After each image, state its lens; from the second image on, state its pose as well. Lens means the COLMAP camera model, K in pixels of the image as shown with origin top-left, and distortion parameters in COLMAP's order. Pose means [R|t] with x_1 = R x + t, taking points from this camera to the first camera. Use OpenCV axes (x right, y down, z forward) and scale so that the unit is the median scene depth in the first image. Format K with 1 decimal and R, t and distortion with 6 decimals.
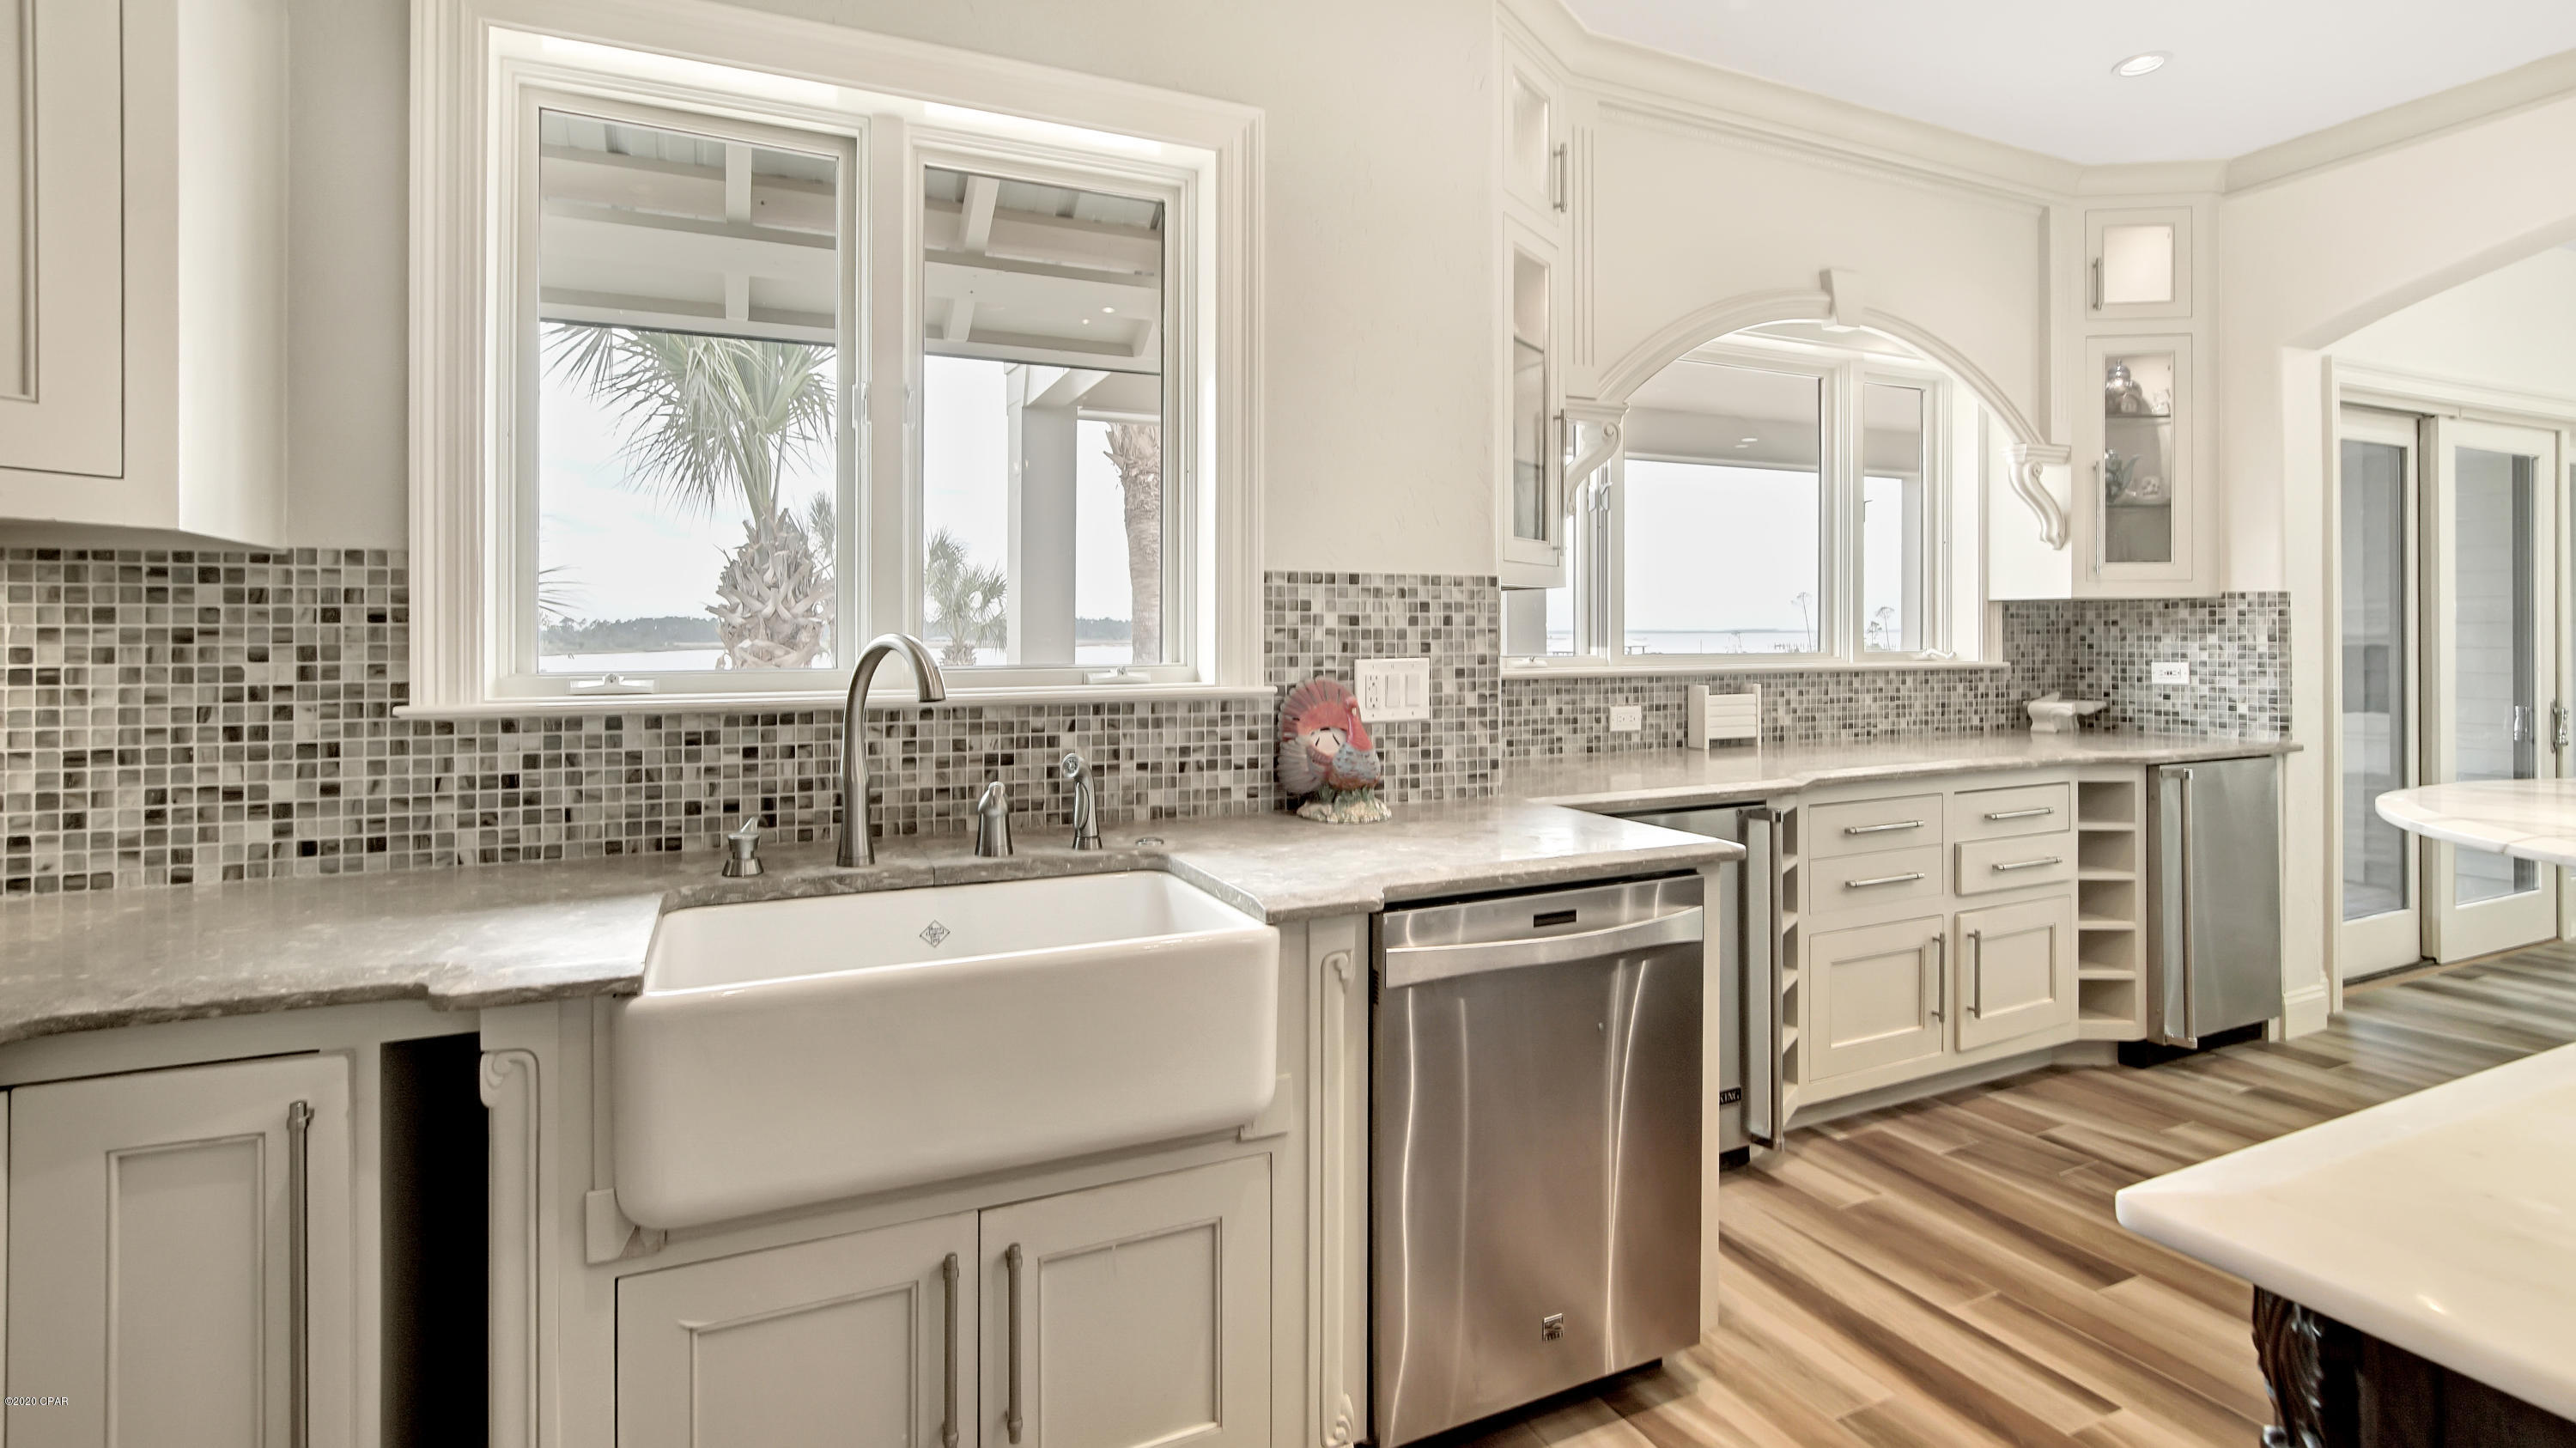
lens RADIAL K [[1211.2, 0, 1278.4], [0, 1211.2, 643.0], [0, 0, 1]] dist [-0.014716, 0.005599]
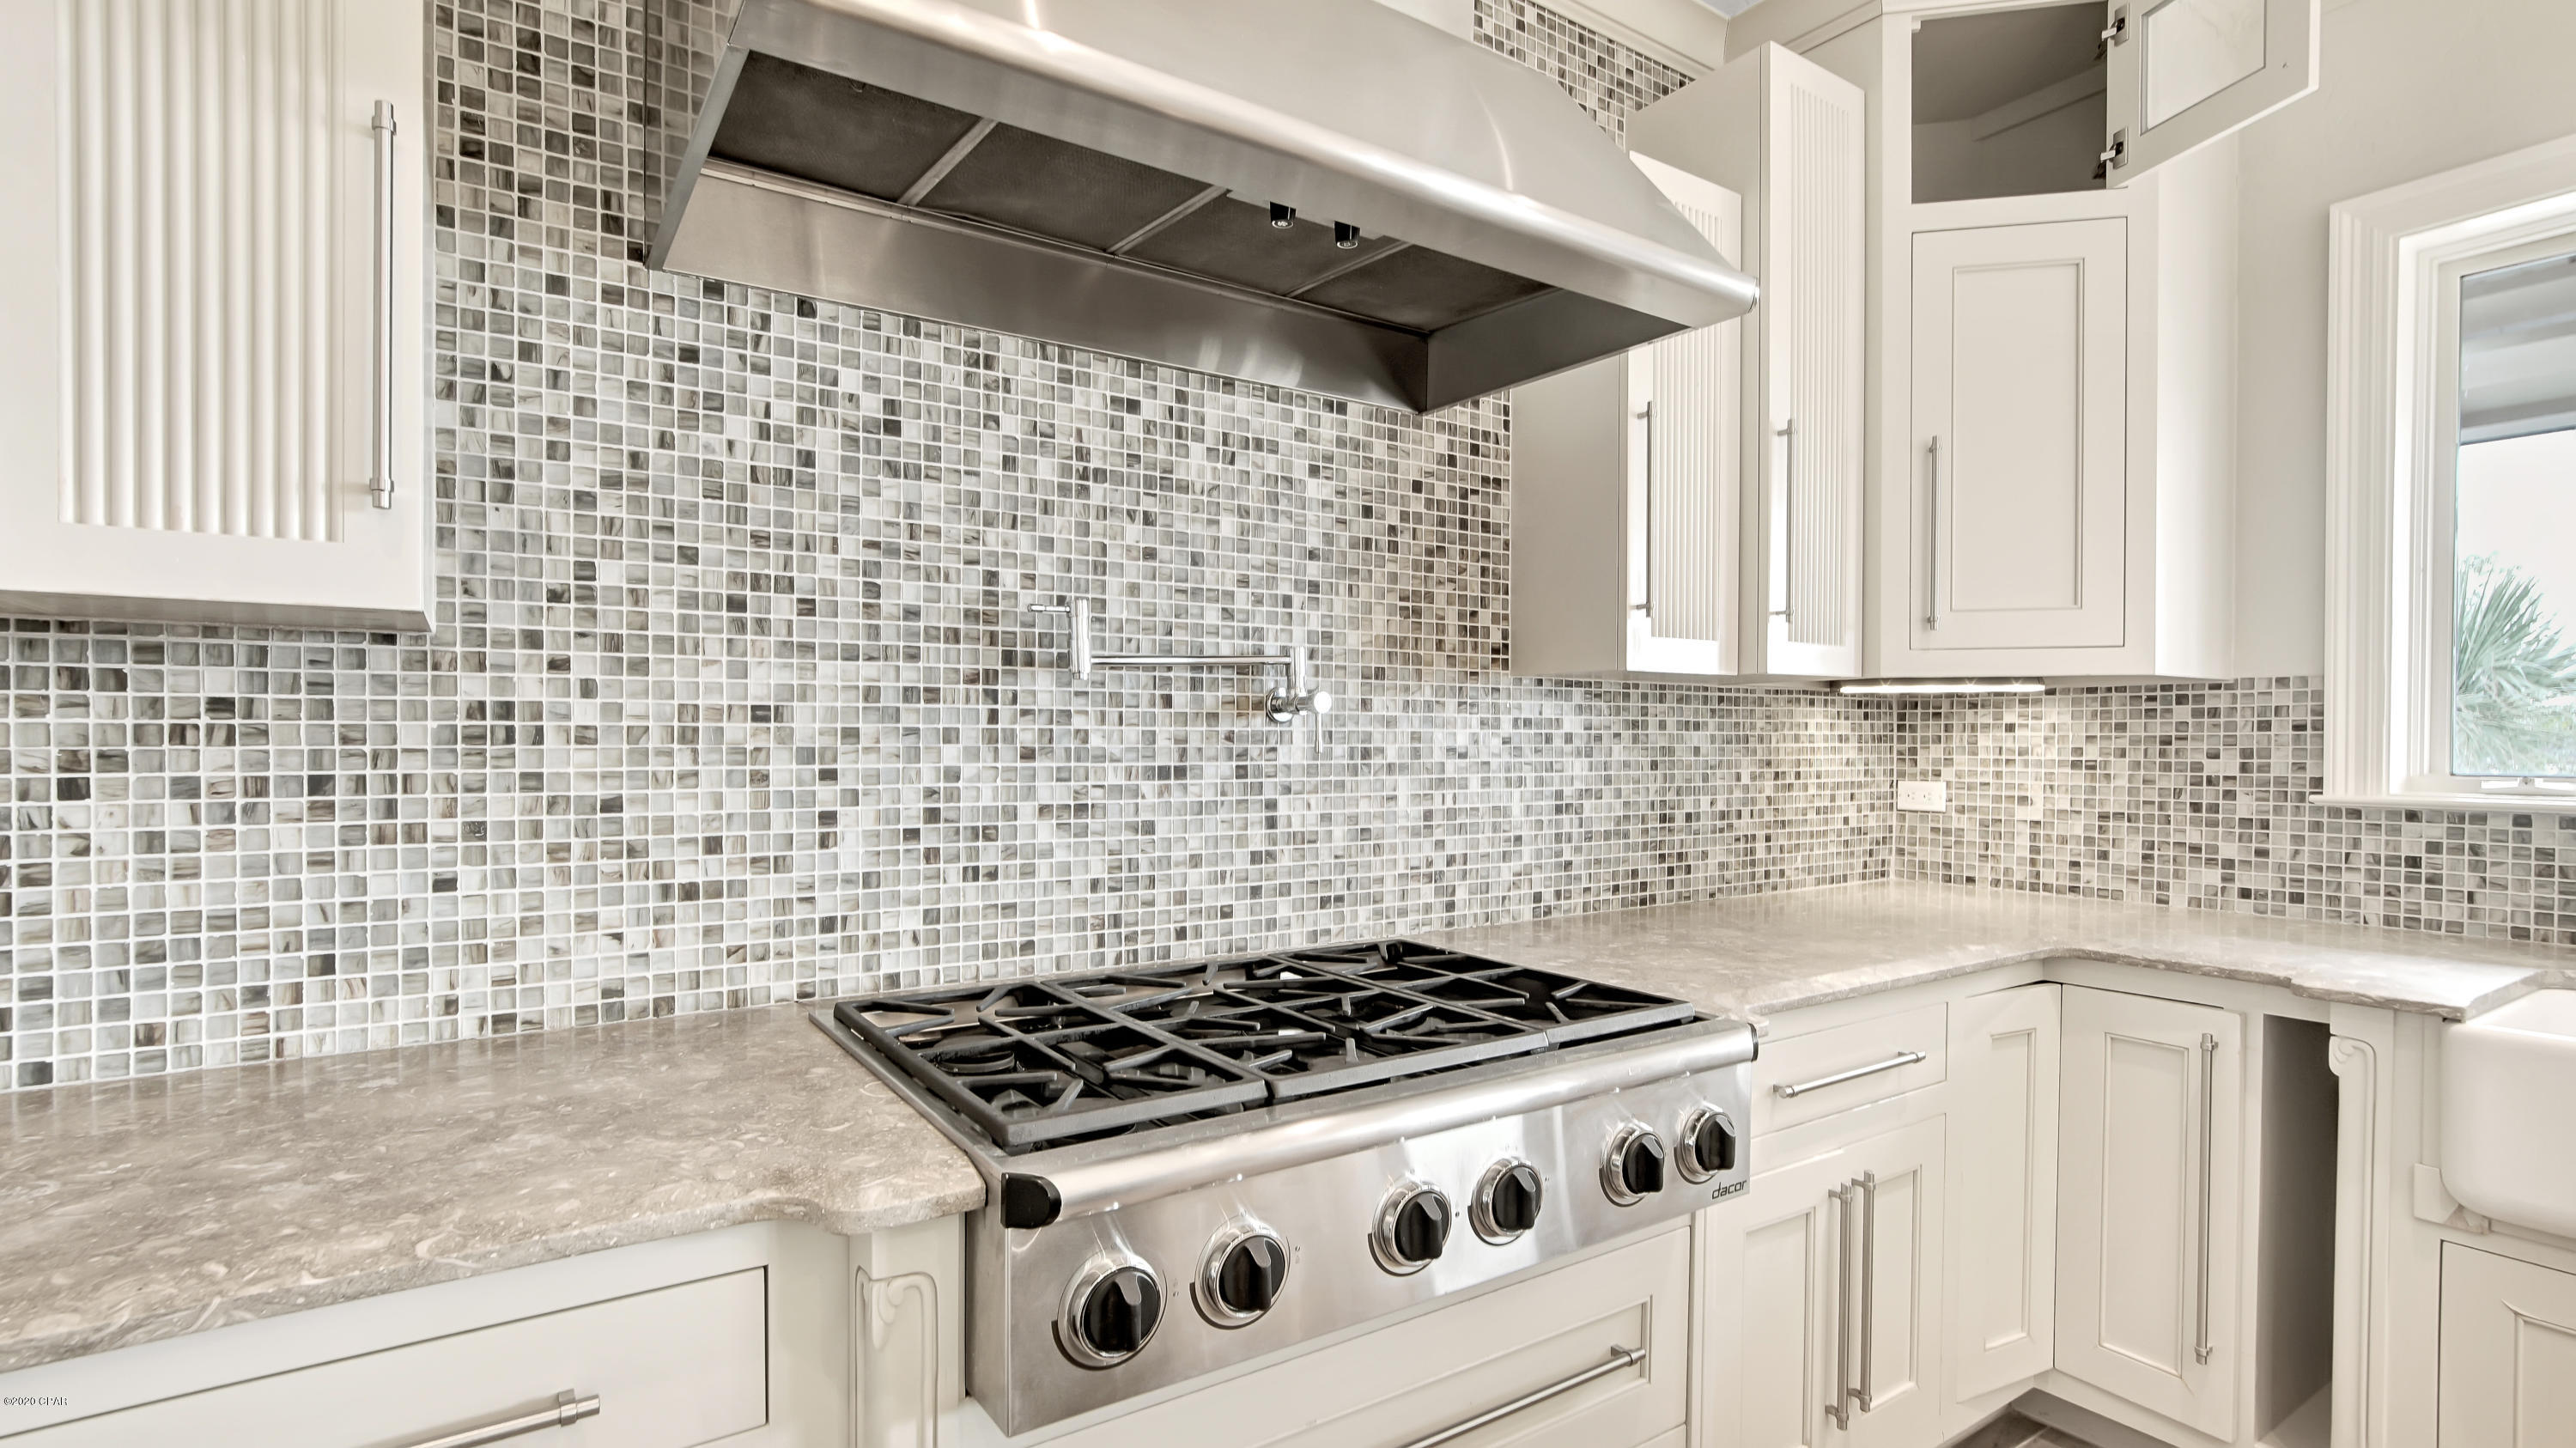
lens RADIAL K [[1211.2, 0, 1272.5], [0, 1211.2, 741.8], [0, 0, 1]] dist [-0.014716, 0.005599]
pose [[0.156676, 0.005184, -0.987636, 0.380116], [-0.005018, 0.999977, 0.004453, -0.005123], [0.987637, 0.004258, 0.156699, -0.323941]]
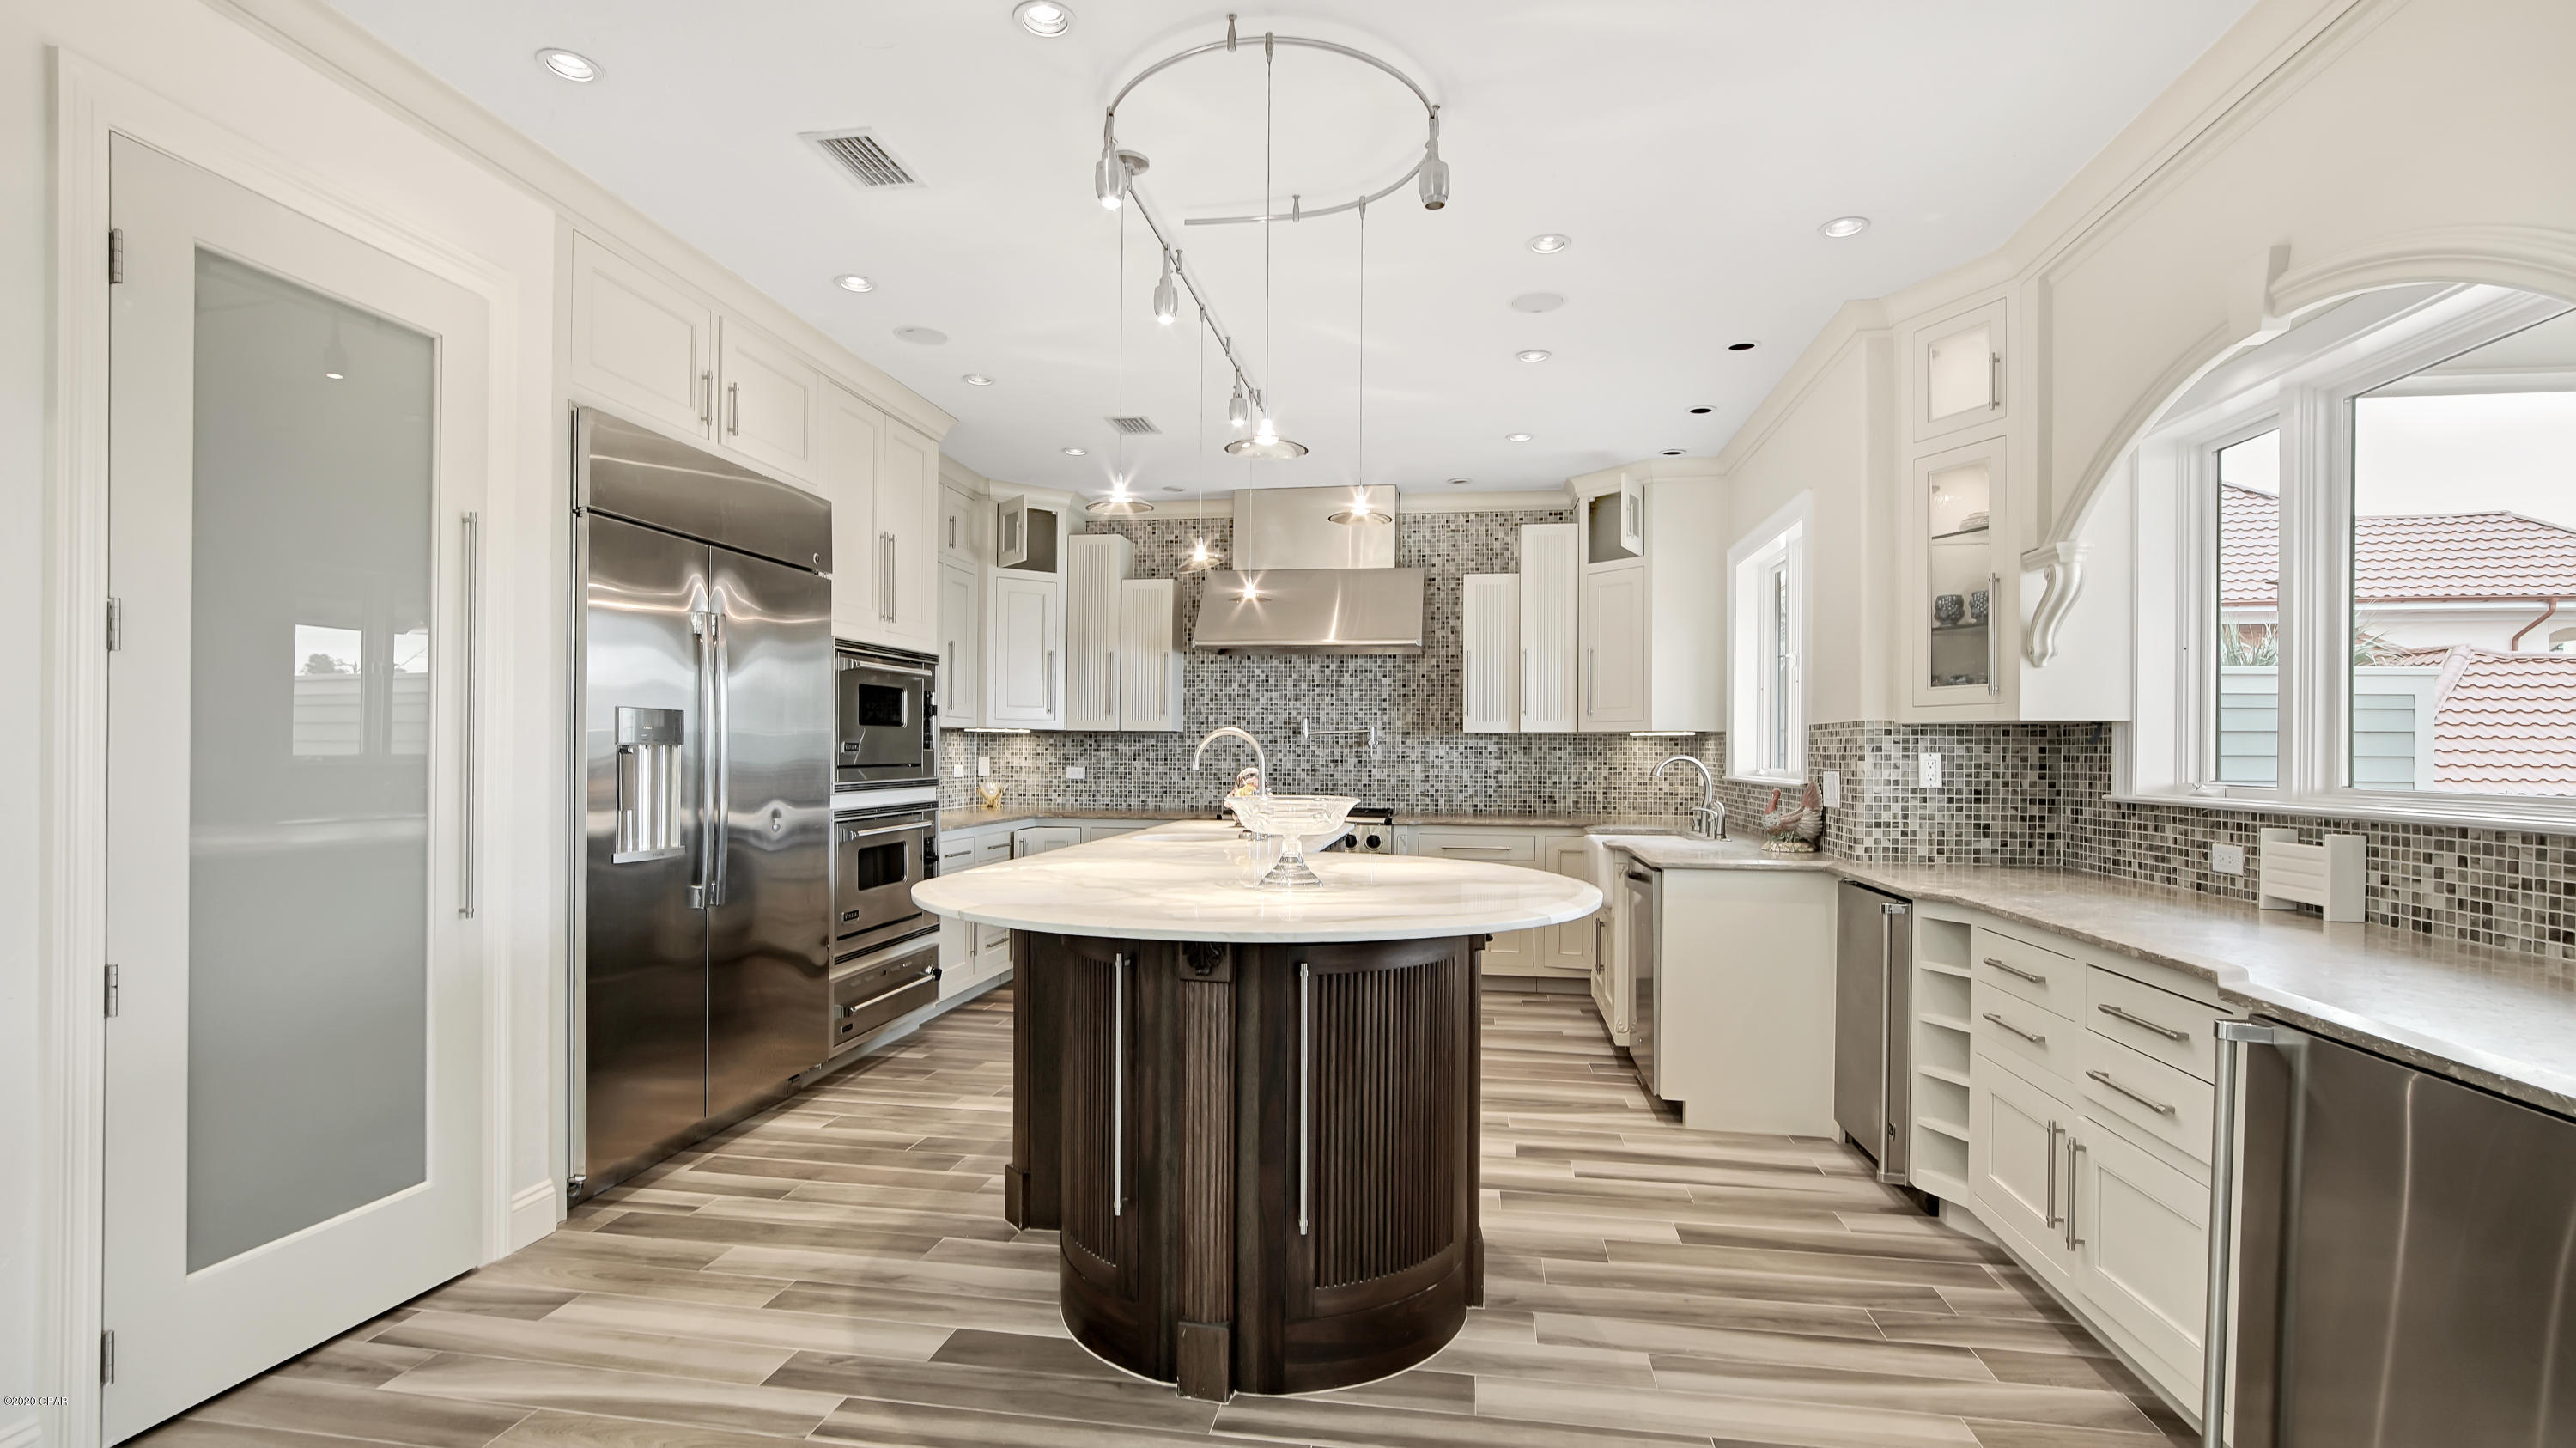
lens RADIAL K [[1211.2, 0, 1274.5], [0, 1211.2, 747.5], [0, 0, 1]] dist [-0.014716, 0.005599]
pose [[-0.560217, -0.001948, -0.828344, 2.759441], [-0.008038, 0.999963, 0.003084, -0.029344], [0.828307, 0.008386, -0.560212, 1.818877]]
